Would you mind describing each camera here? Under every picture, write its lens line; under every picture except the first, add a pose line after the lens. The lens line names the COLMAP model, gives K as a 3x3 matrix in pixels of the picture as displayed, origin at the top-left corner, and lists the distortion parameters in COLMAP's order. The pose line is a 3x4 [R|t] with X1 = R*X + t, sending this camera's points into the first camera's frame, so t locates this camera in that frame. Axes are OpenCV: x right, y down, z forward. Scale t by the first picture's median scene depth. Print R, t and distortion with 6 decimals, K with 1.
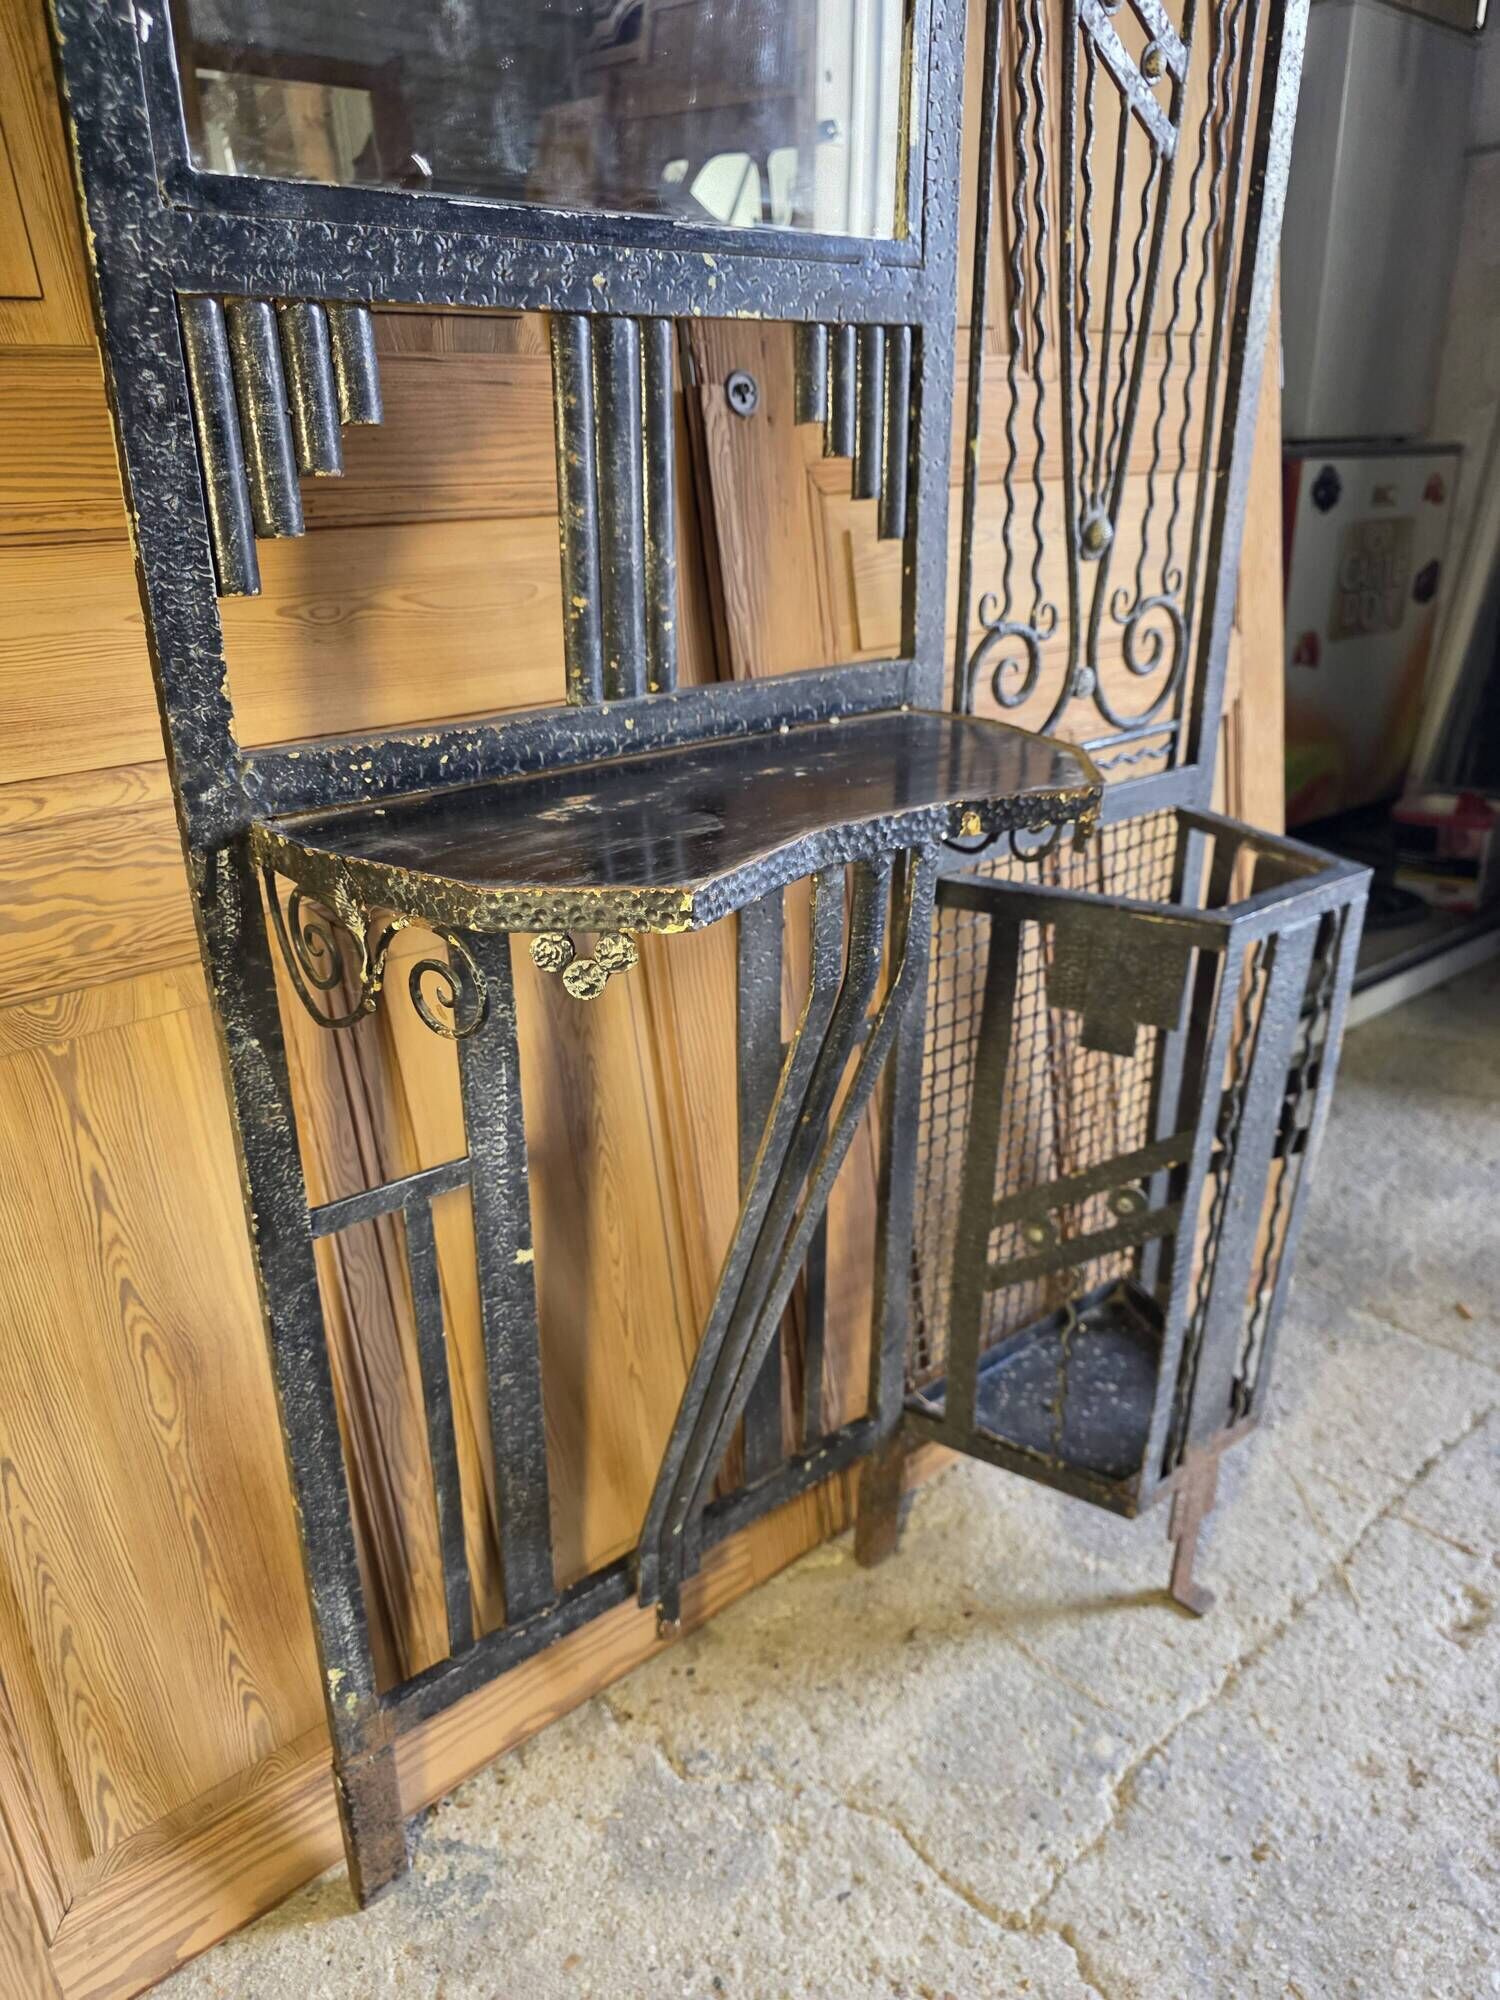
lens RADIAL K [[1357.5, 0, 730.3], [0, 1357.5, 1022.3], [0, 0, 1]] dist [0.028654, -0.022828]
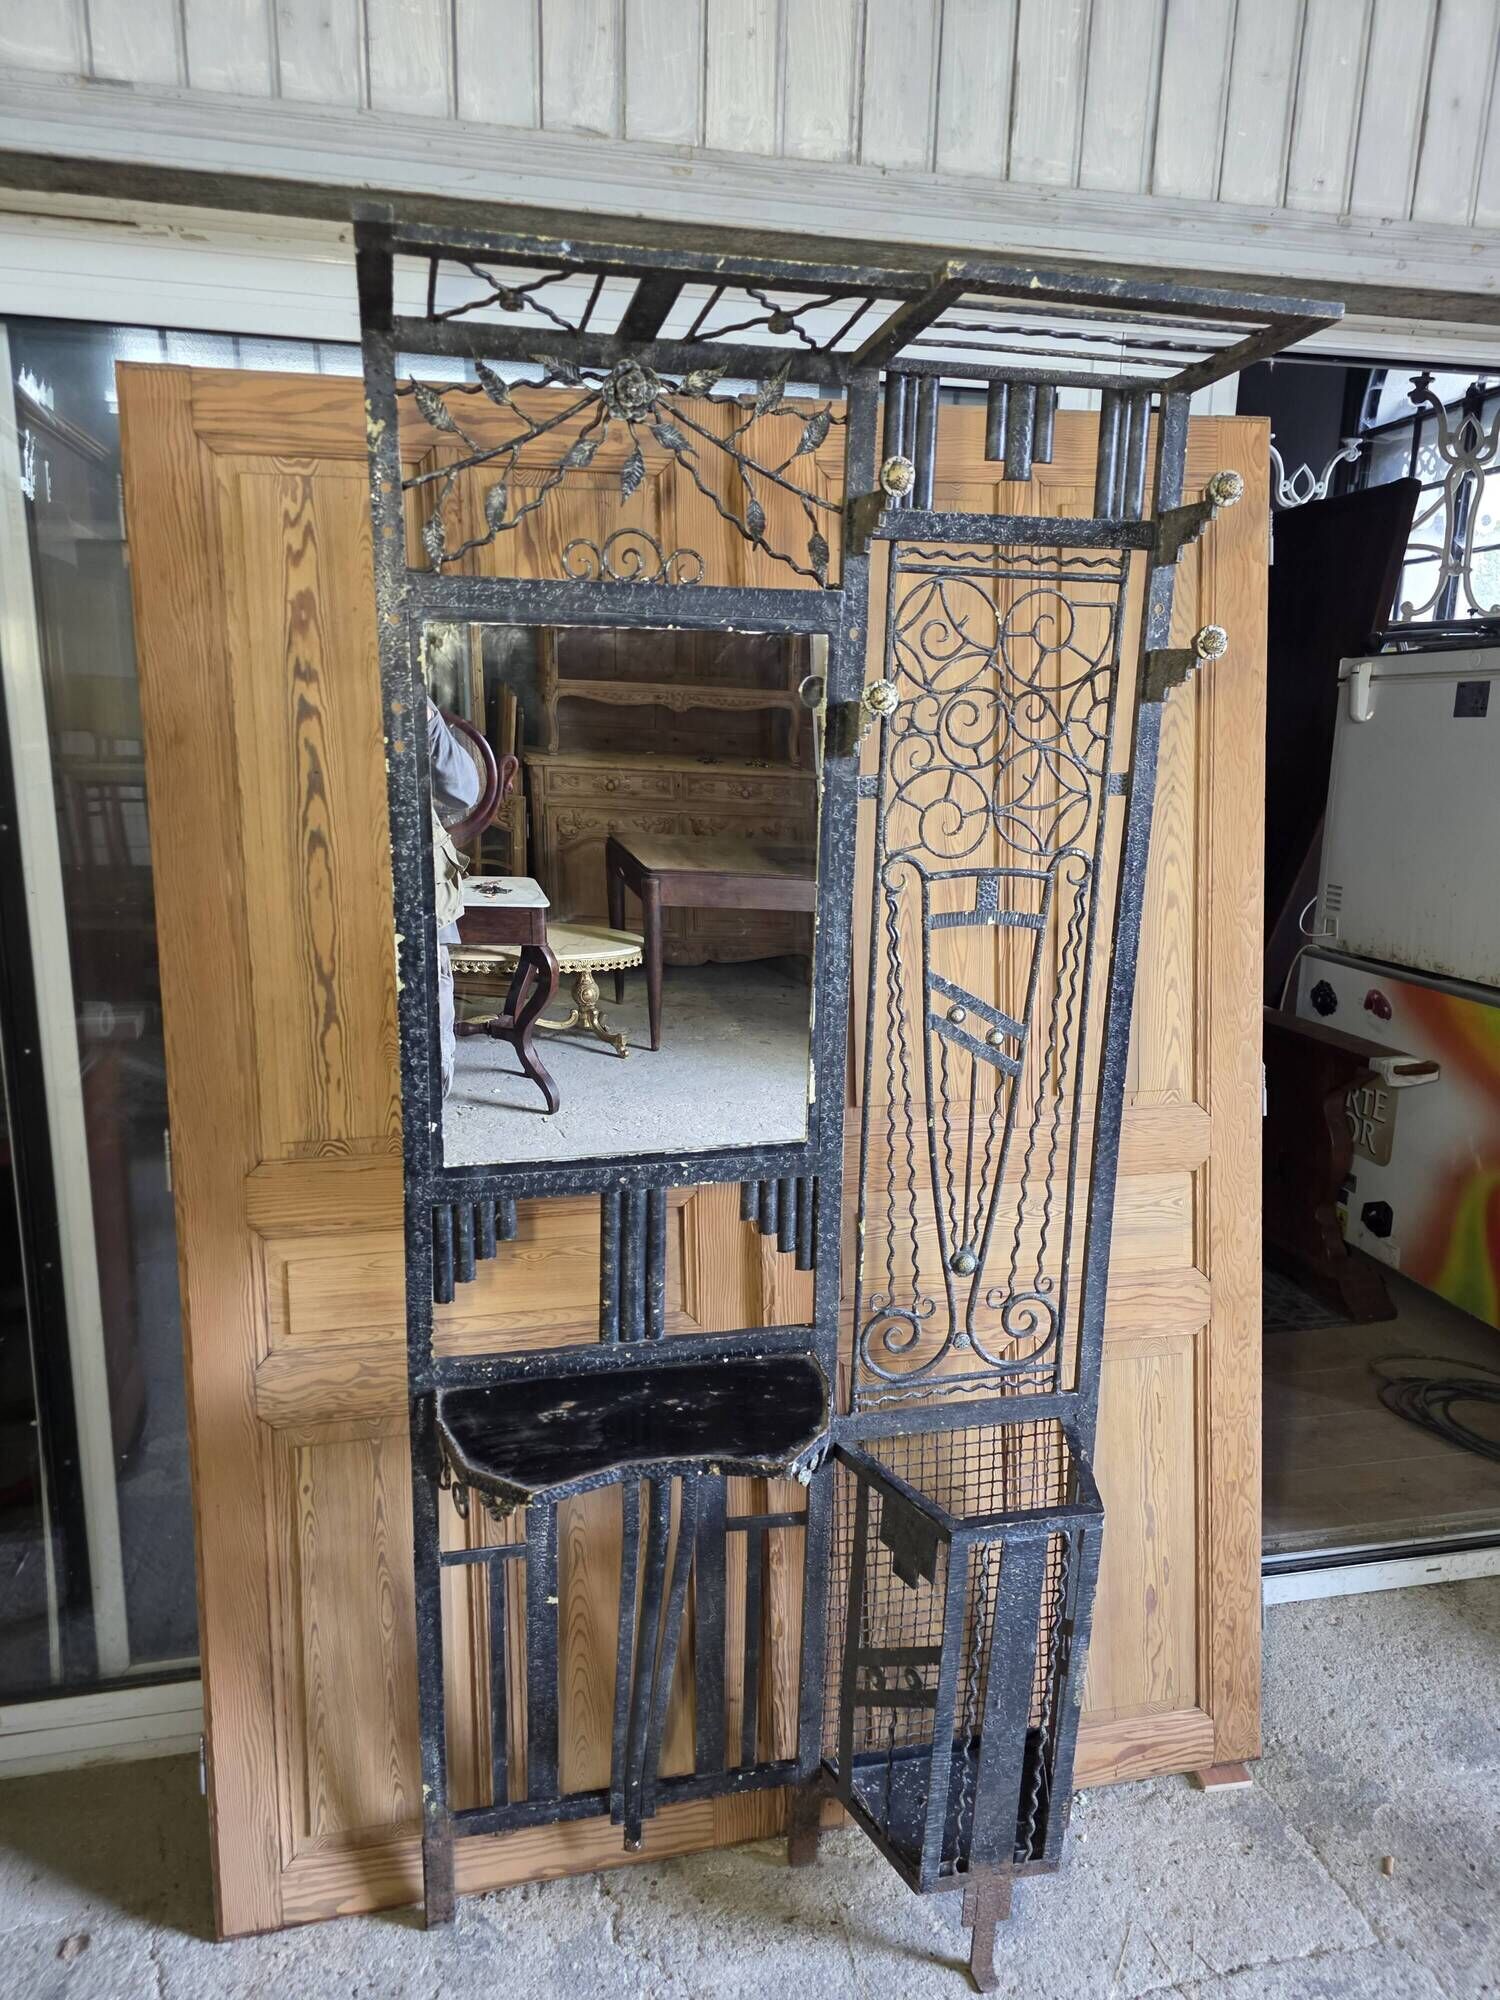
lens RADIAL K [[1335.7, 0, 738.3], [0, 1335.7, 1007.8], [0, 0, 1]] dist [0.063554, -0.053883]
pose [[0.895182, 0.136127, -0.424405, 0.819056], [-0.202939, 0.972272, -0.116199, -0.497994], [0.396819, 0.190147, 0.897986, -0.821411]]
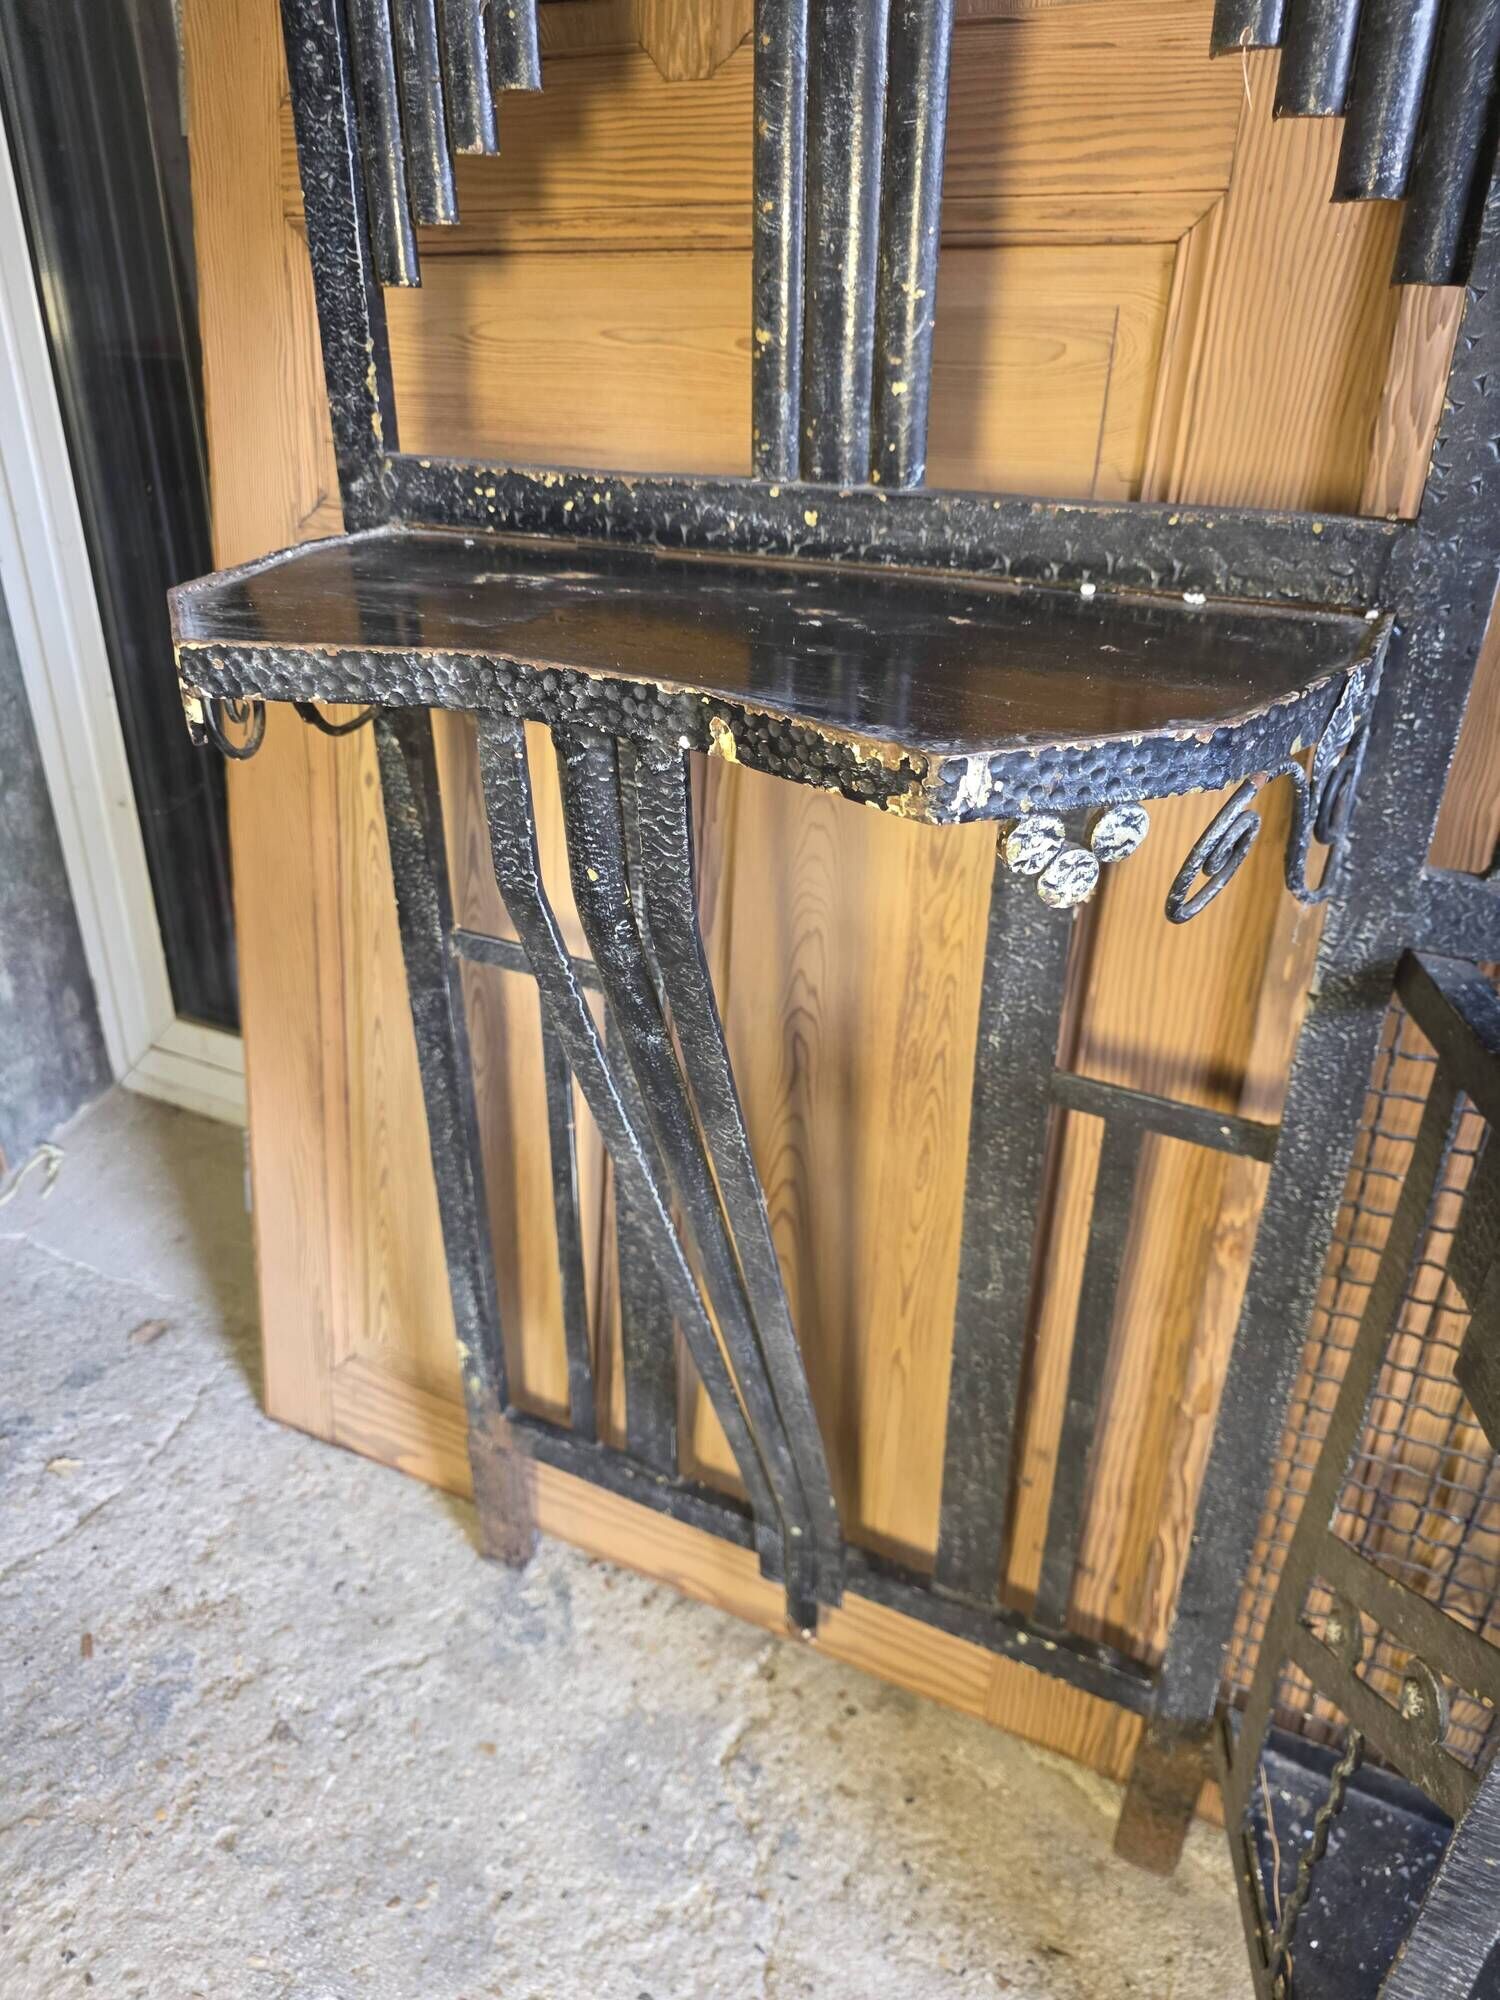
lens RADIAL K [[1365.3, 0, 750.4], [0, 1365.3, 990.1], [0, 0, 1]] dist [0.024214, -0.021750]
pose [[0.418538, 0.435295, -0.797085, 0.574085], [-0.364583, 0.884361, 0.291520, -0.185081], [0.831808, 0.168592, 0.528840, 0.584187]]
